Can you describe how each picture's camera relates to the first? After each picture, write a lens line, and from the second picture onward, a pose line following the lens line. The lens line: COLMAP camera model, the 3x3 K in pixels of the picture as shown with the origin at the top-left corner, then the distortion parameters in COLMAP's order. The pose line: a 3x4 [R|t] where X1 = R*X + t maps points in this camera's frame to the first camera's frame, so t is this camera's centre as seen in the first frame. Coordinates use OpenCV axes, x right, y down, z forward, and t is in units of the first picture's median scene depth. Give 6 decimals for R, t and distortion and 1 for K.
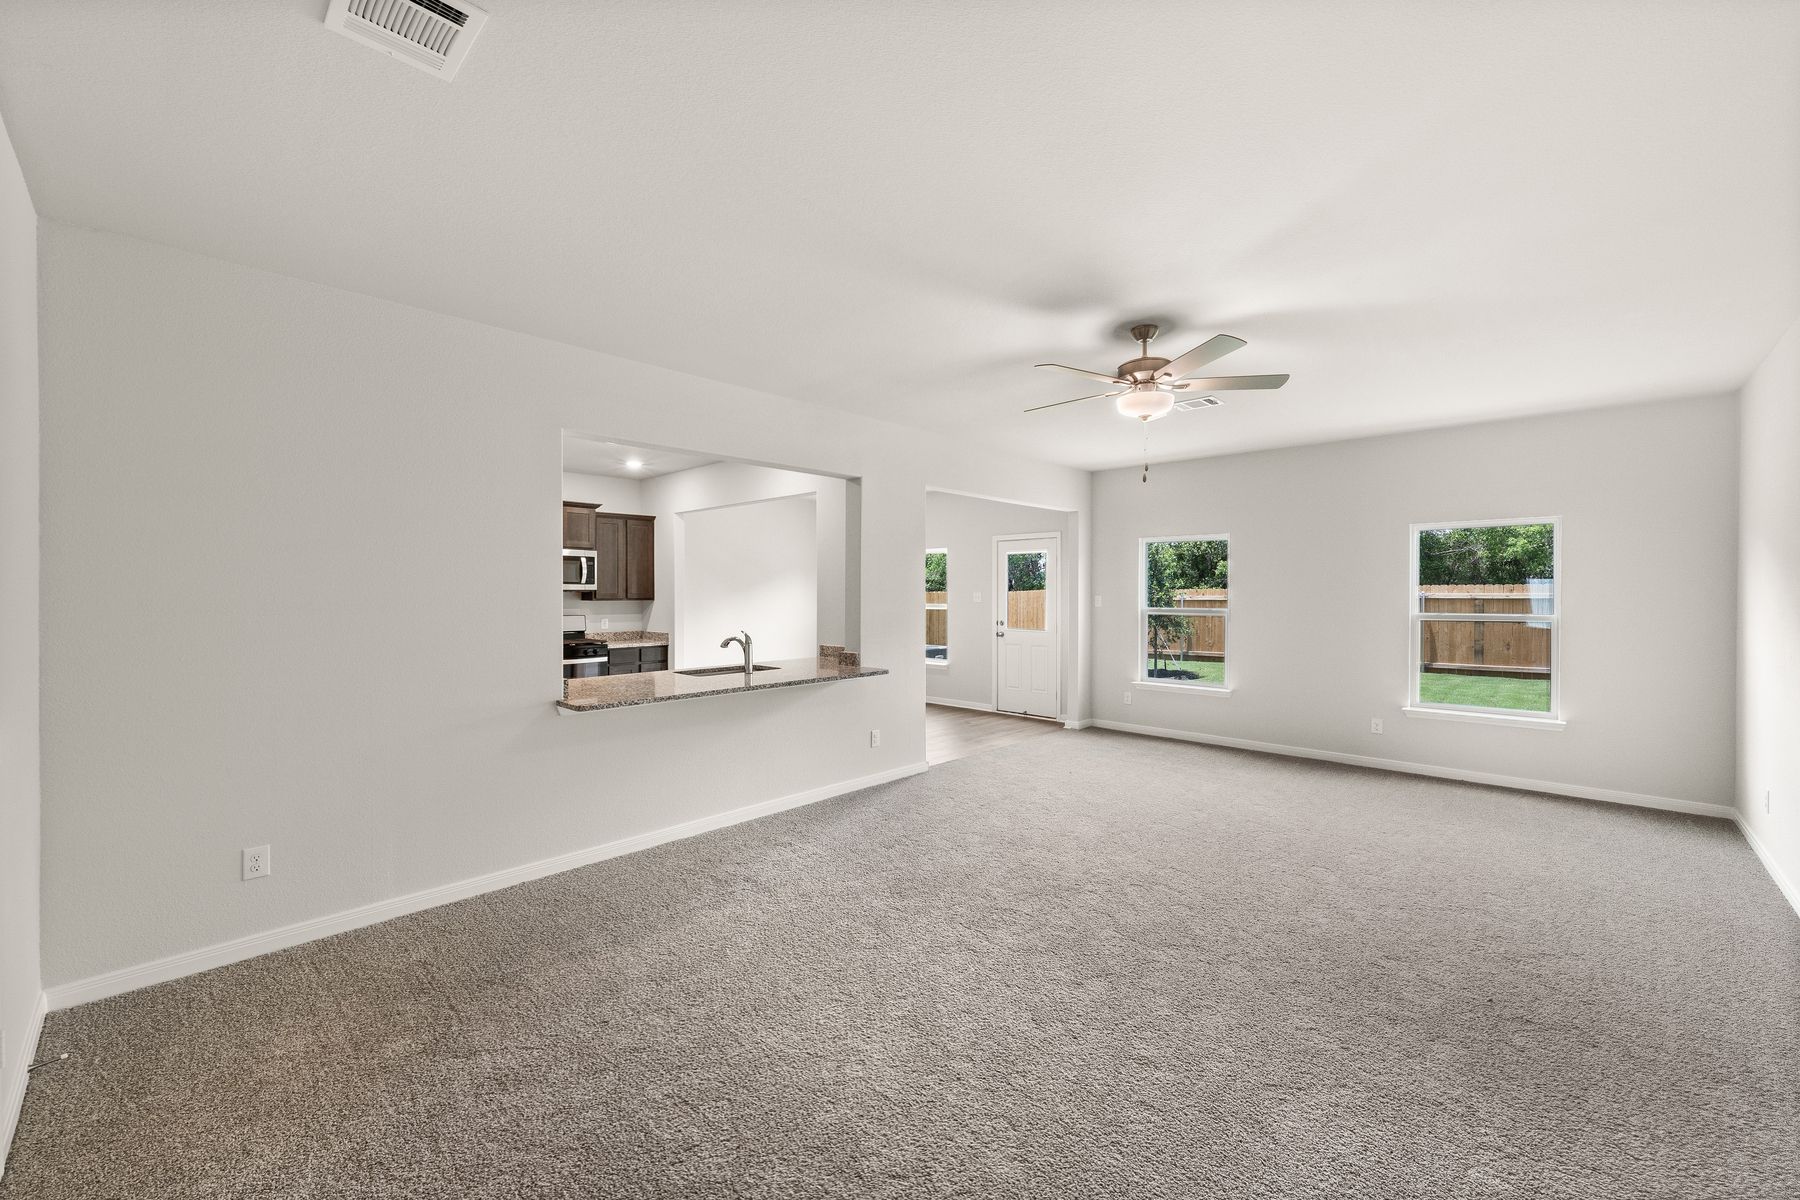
lens RADIAL K [[711.3, 0, 901.8], [0, 711.3, 595.7], [0, 0, 1]] dist [-0.001800, -0.000895]
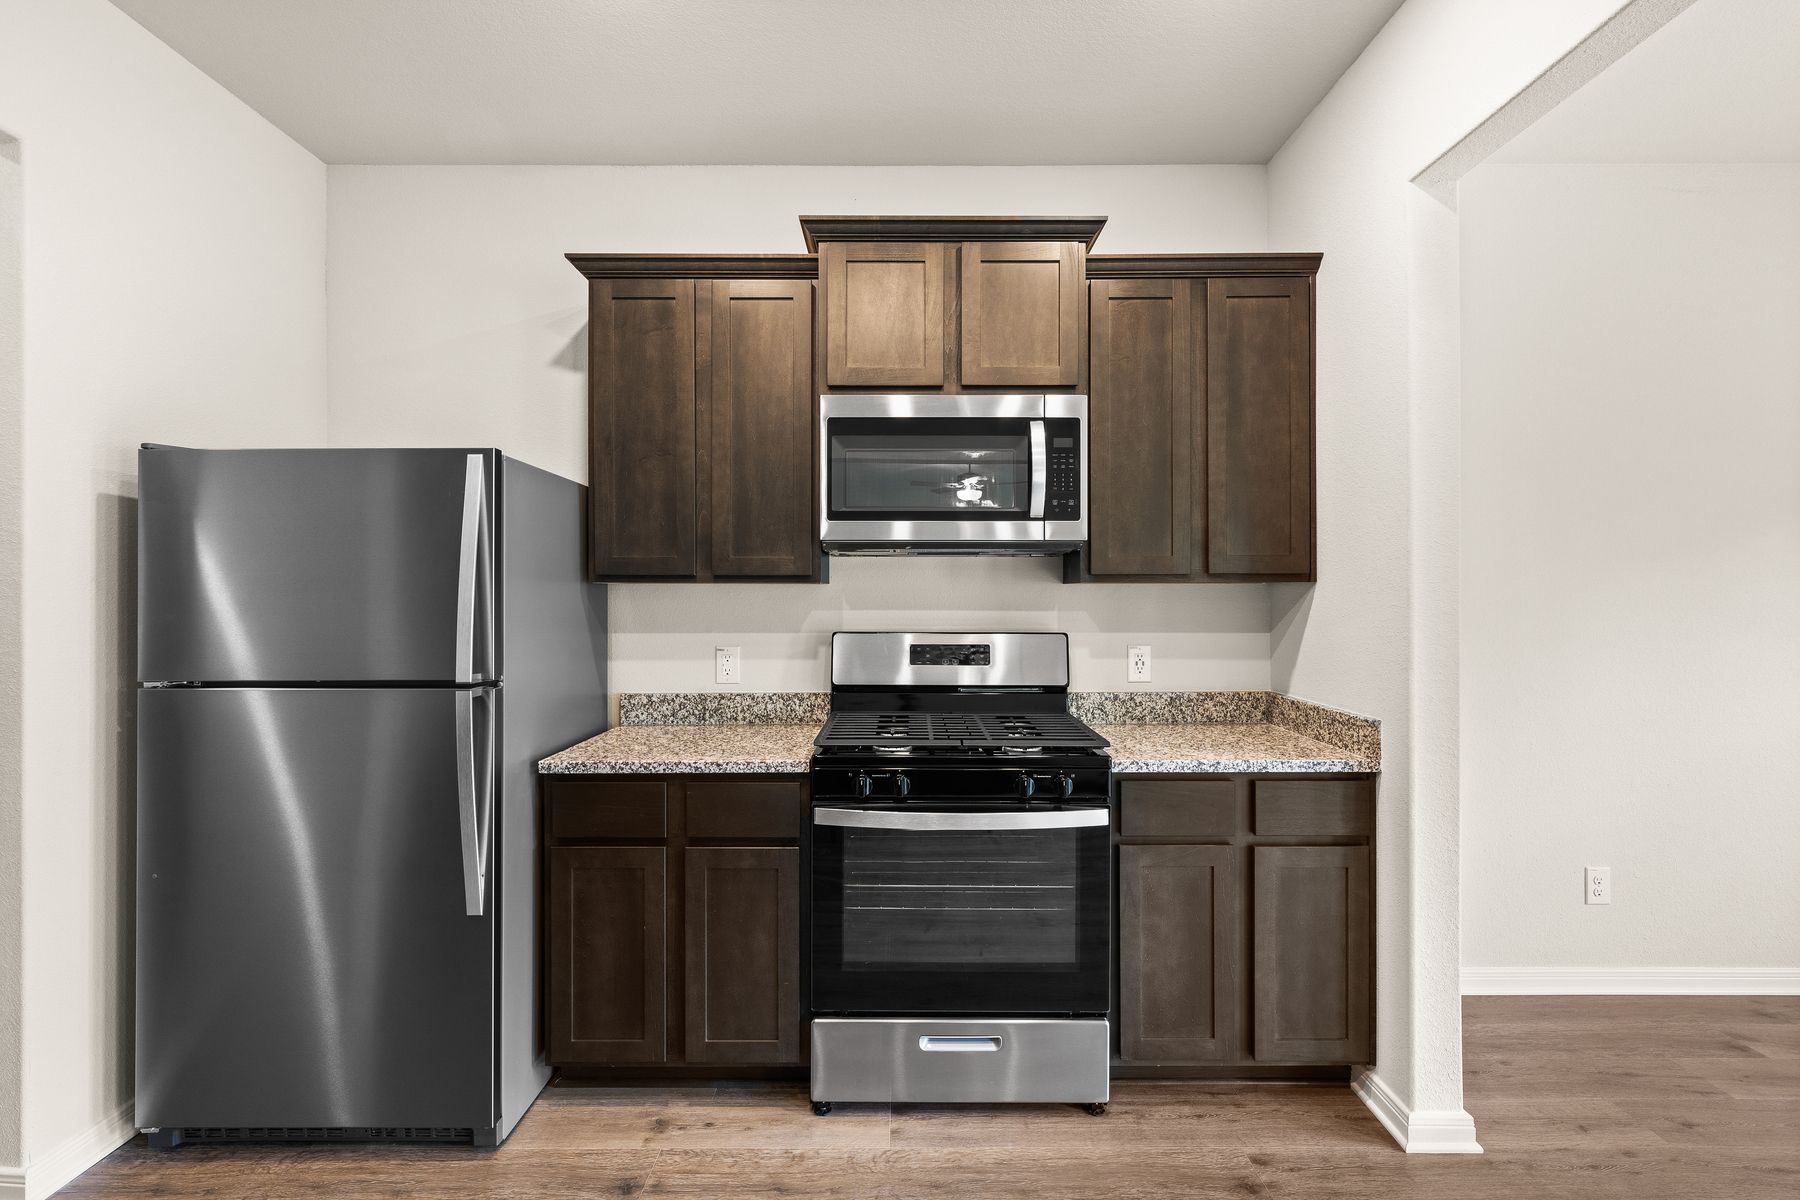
lens RADIAL K [[832.5, 0, 901.1], [0, 832.5, 591.3], [0, 0, 1]] dist [-0.000430, -0.000137]
pose [[0.689616, -0.004614, -0.724161, -0.243460], [-0.000812, 0.999974, -0.007145, 0.012509], [0.724175, 0.005515, 0.689594, 0.712833]]
